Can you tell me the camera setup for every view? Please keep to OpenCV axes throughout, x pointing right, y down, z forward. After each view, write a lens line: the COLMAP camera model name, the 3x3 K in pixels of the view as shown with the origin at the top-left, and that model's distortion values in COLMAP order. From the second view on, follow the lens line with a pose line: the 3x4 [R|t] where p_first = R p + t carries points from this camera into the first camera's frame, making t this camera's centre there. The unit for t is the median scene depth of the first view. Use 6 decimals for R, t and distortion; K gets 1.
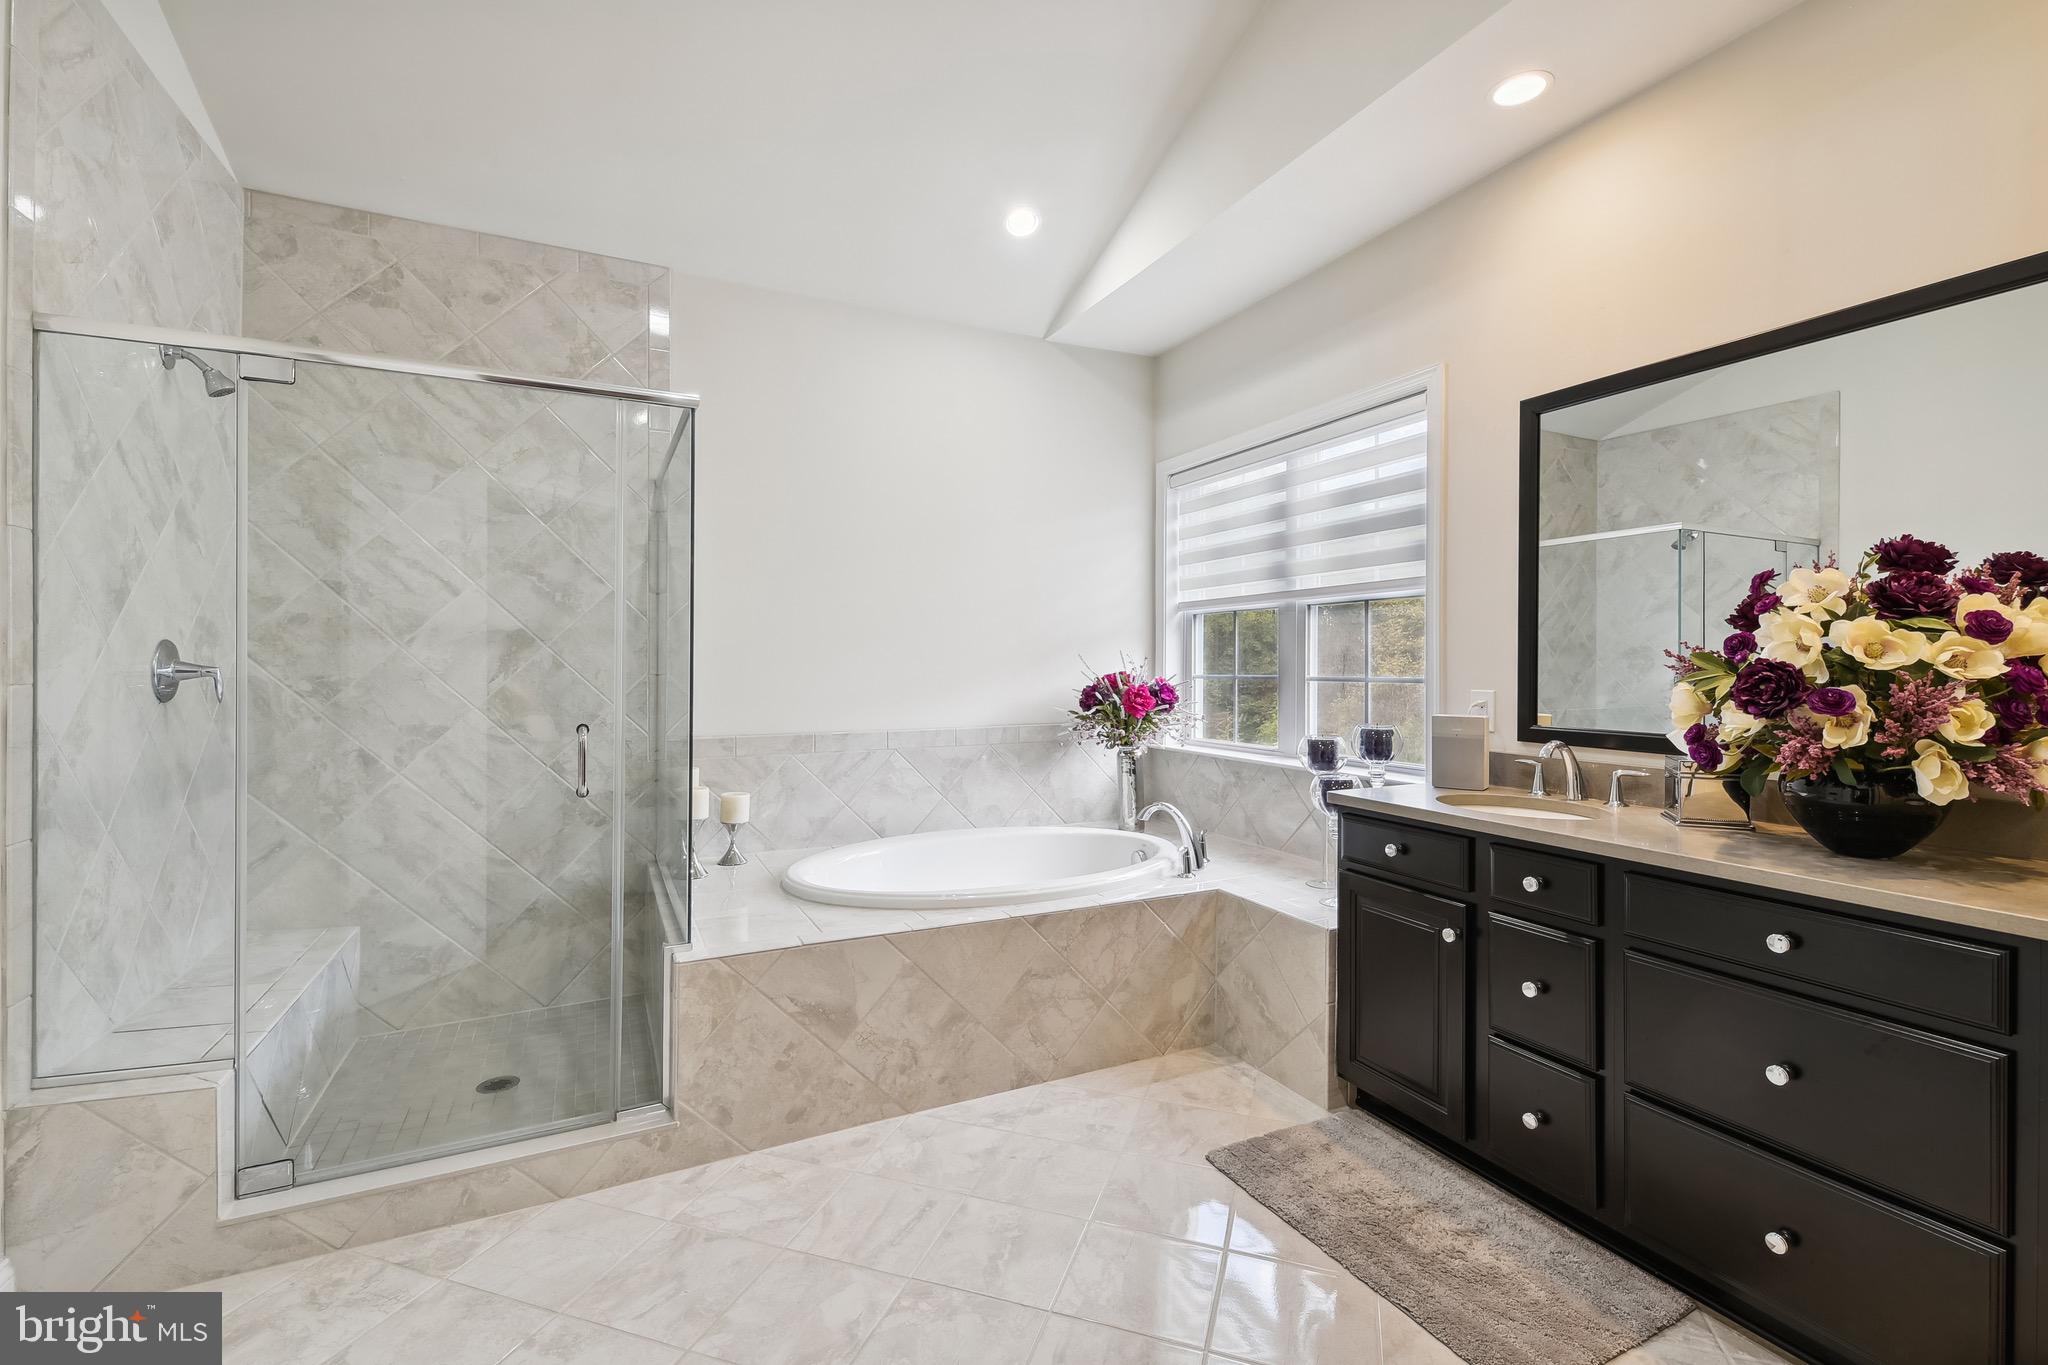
lens RADIAL K [[882.5, 0, 1043.5], [0, 882.5, 672.4], [0, 0, 1]] dist [0.002726, -0.000695]
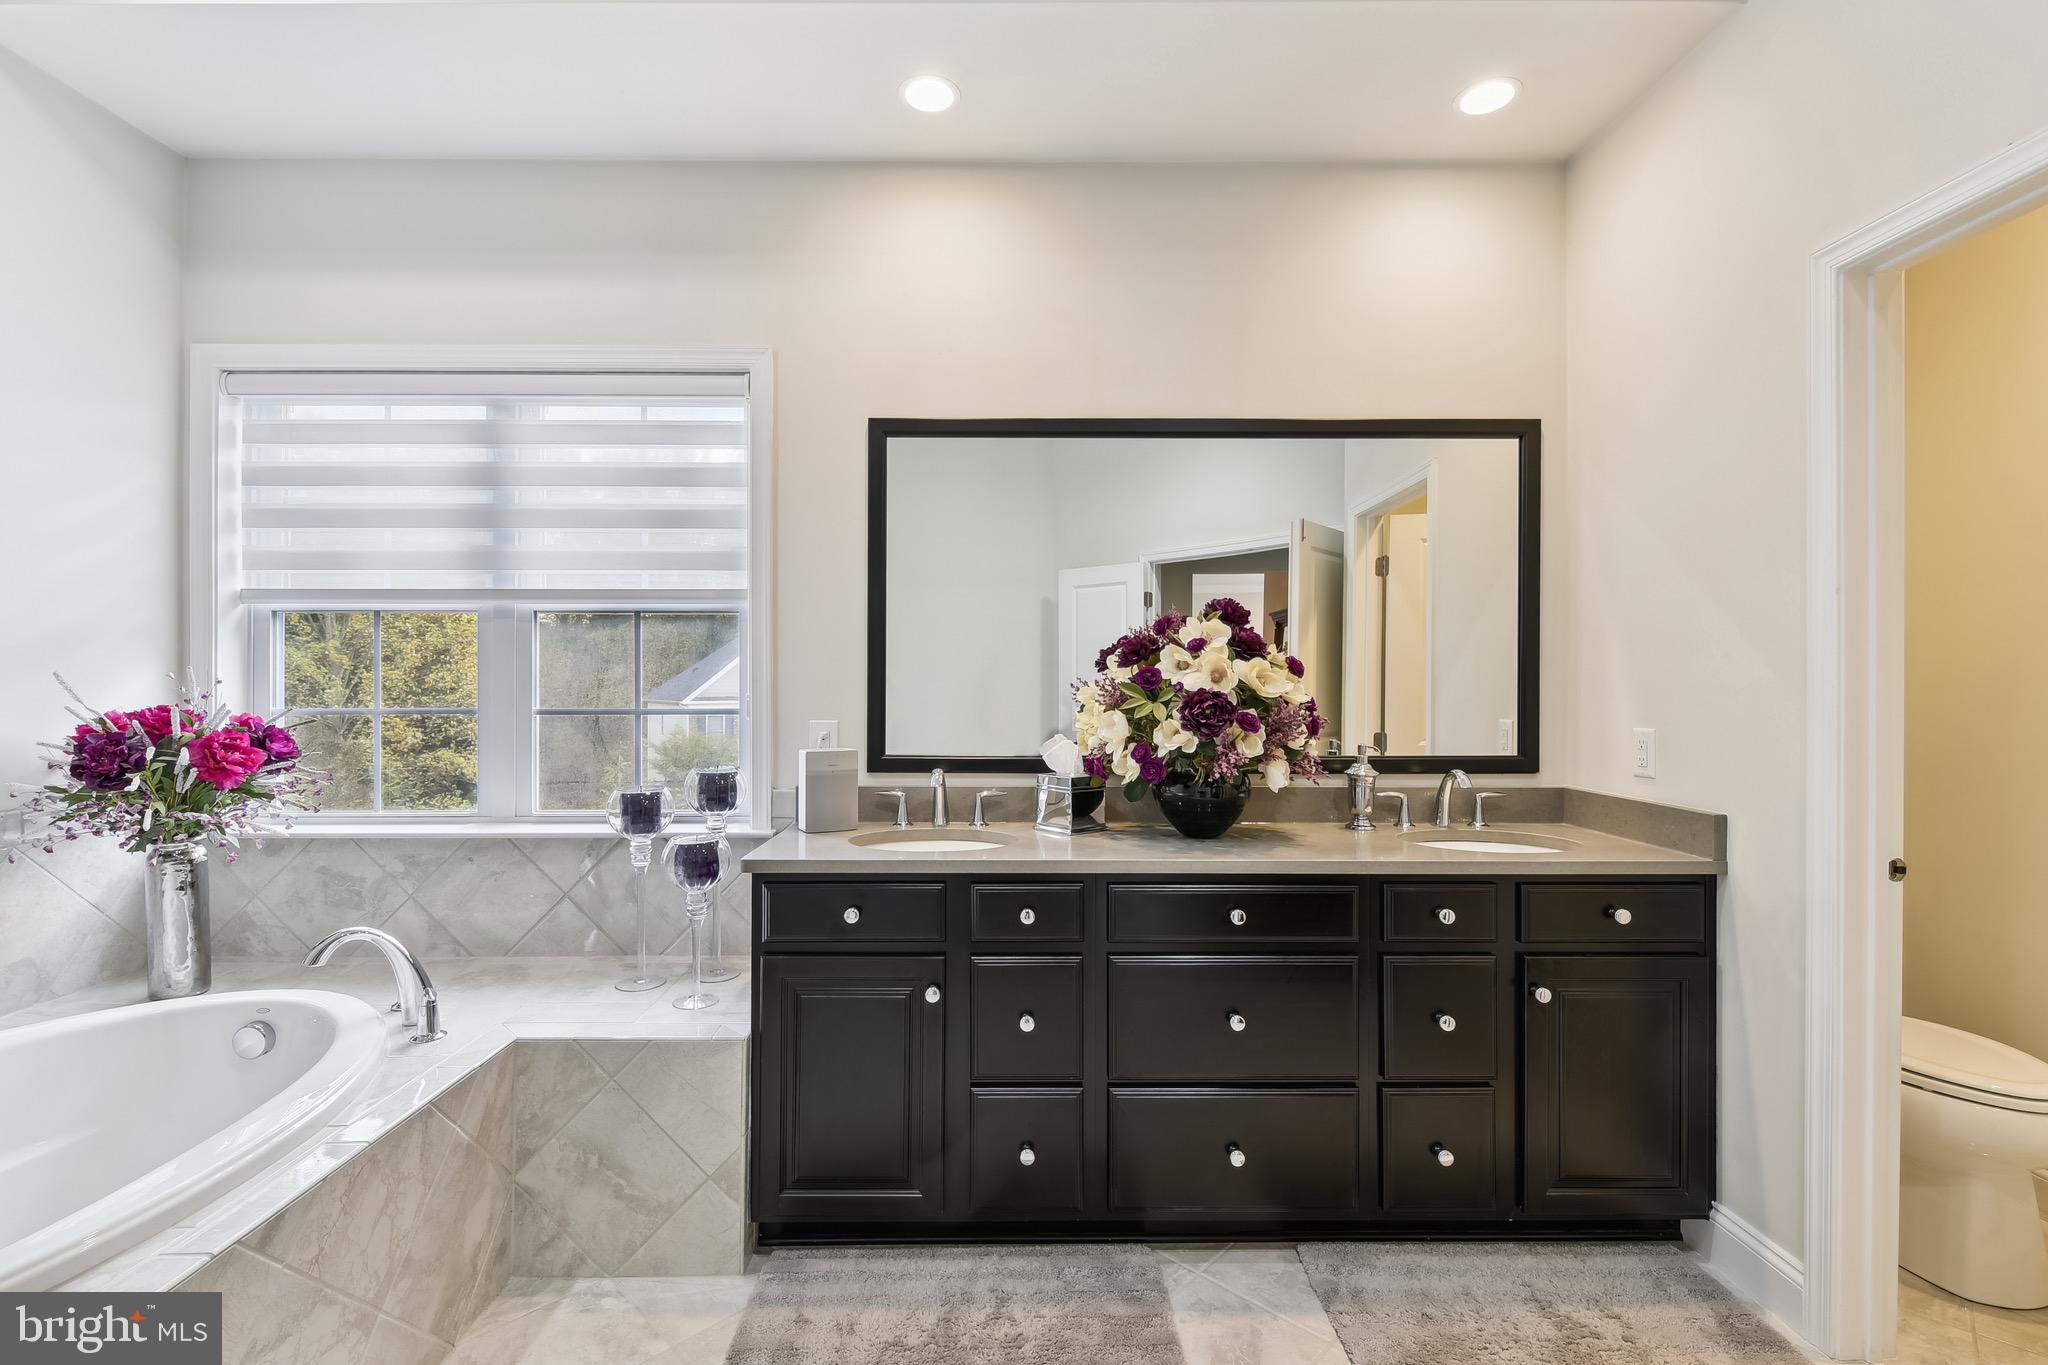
lens RADIAL K [[890.4, 0, 1021.6], [0, 890.4, 698.7], [0, 0, 1]] dist [0.012955, -0.012860]
pose [[0.442466, -0.007764, 0.896752, -0.233761], [0.007657, 0.999959, 0.004879, -0.005438], [-0.896753, 0.004707, 0.442507, 0.388650]]
